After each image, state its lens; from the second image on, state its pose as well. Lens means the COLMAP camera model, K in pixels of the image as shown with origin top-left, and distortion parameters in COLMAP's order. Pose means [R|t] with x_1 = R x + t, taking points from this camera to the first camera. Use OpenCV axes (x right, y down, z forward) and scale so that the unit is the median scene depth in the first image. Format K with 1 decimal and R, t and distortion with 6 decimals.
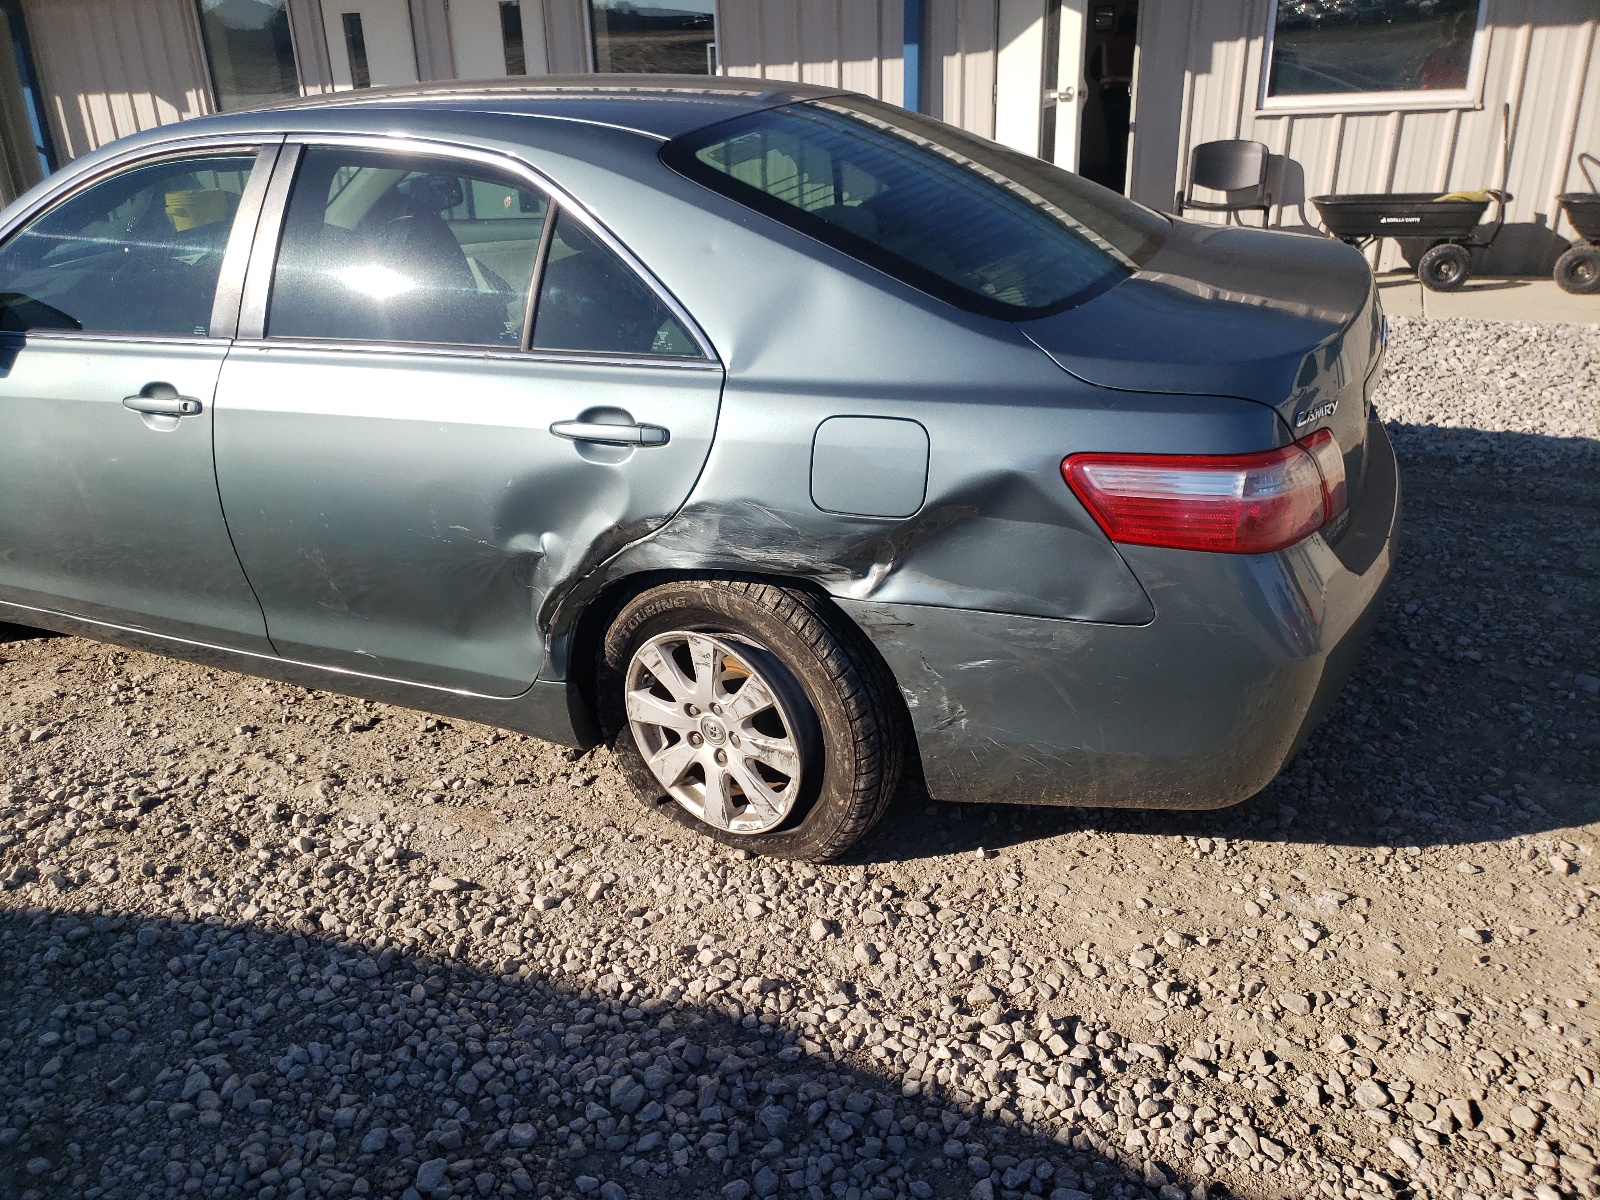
lens RADIAL K [[1222.3, 0, 750.8], [0, 1222.3, 610.0], [0, 0, 1]] dist [0.021155, -0.008637]
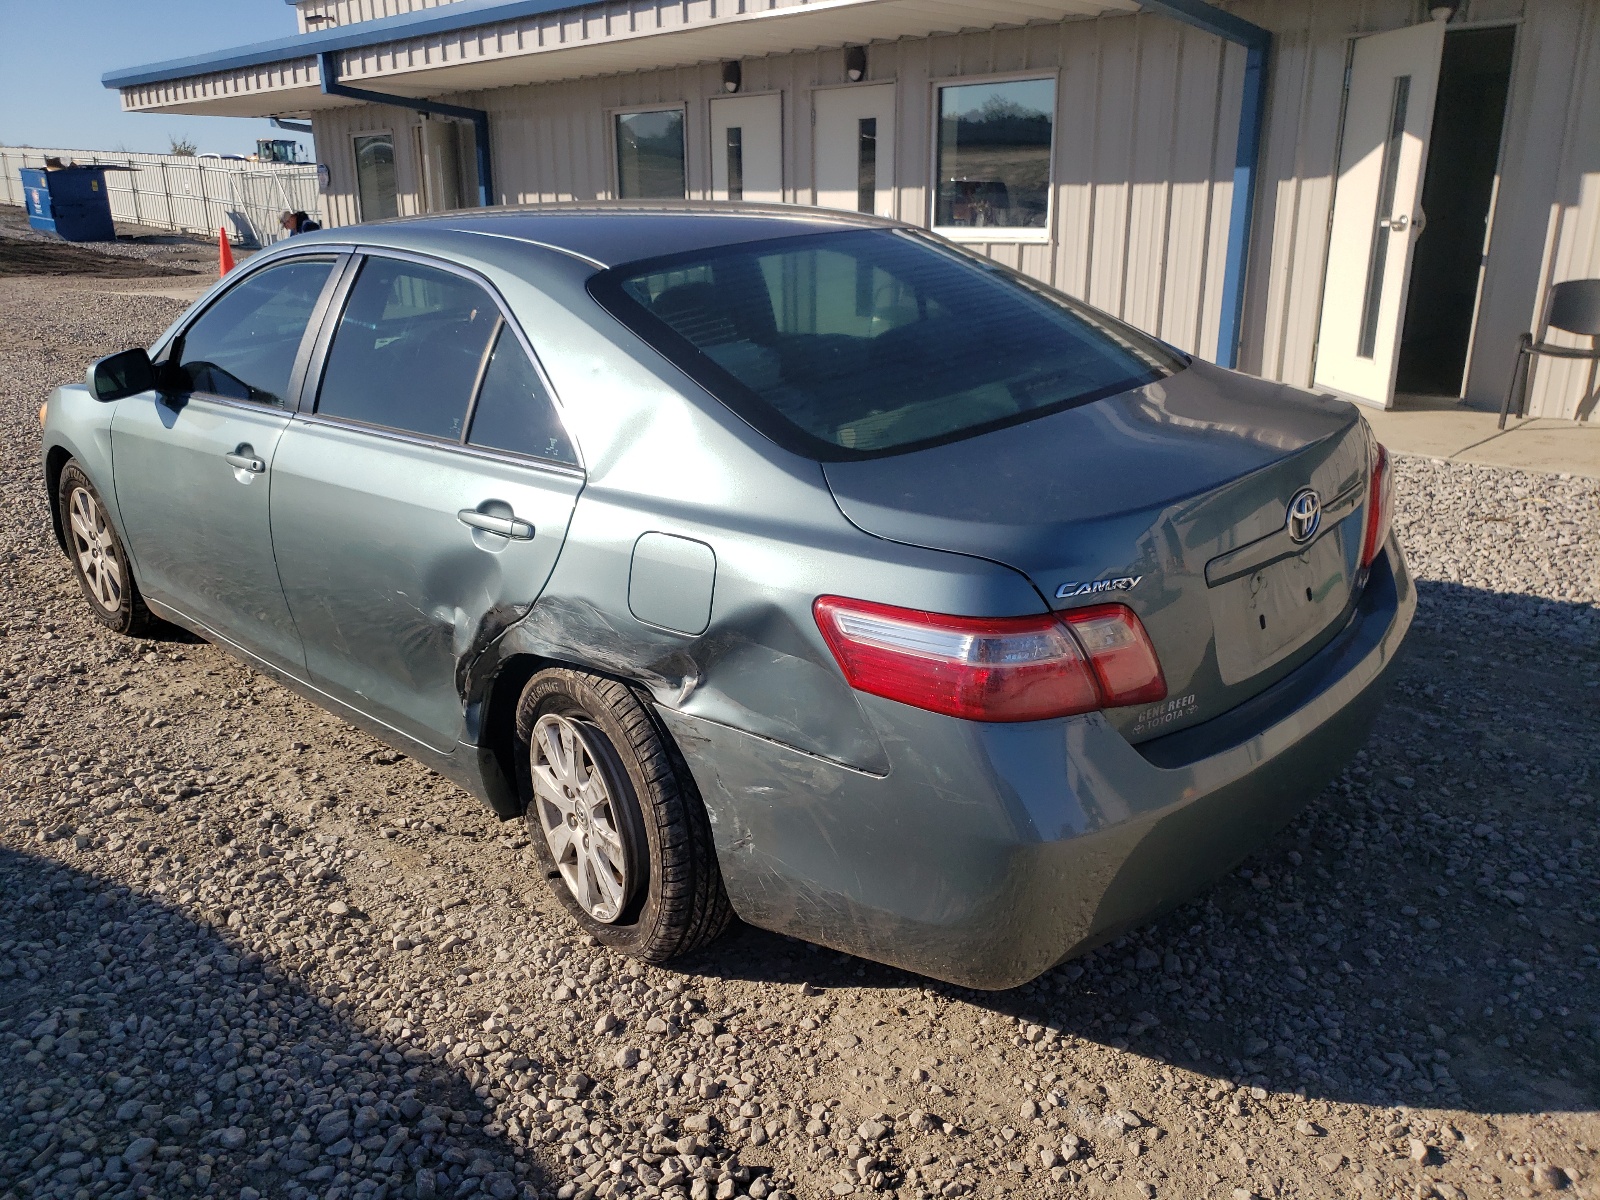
lens RADIAL K [[1238.5, 0, 767.5], [0, 1238.5, 591.0], [0, 0, 1]] dist [0.001553, 0.011088]
pose [[0.944007, 0.125457, -0.305143, 0.442010], [-0.152617, 0.986029, -0.066746, -0.045901], [0.292506, 0.109579, 0.949965, 0.017741]]
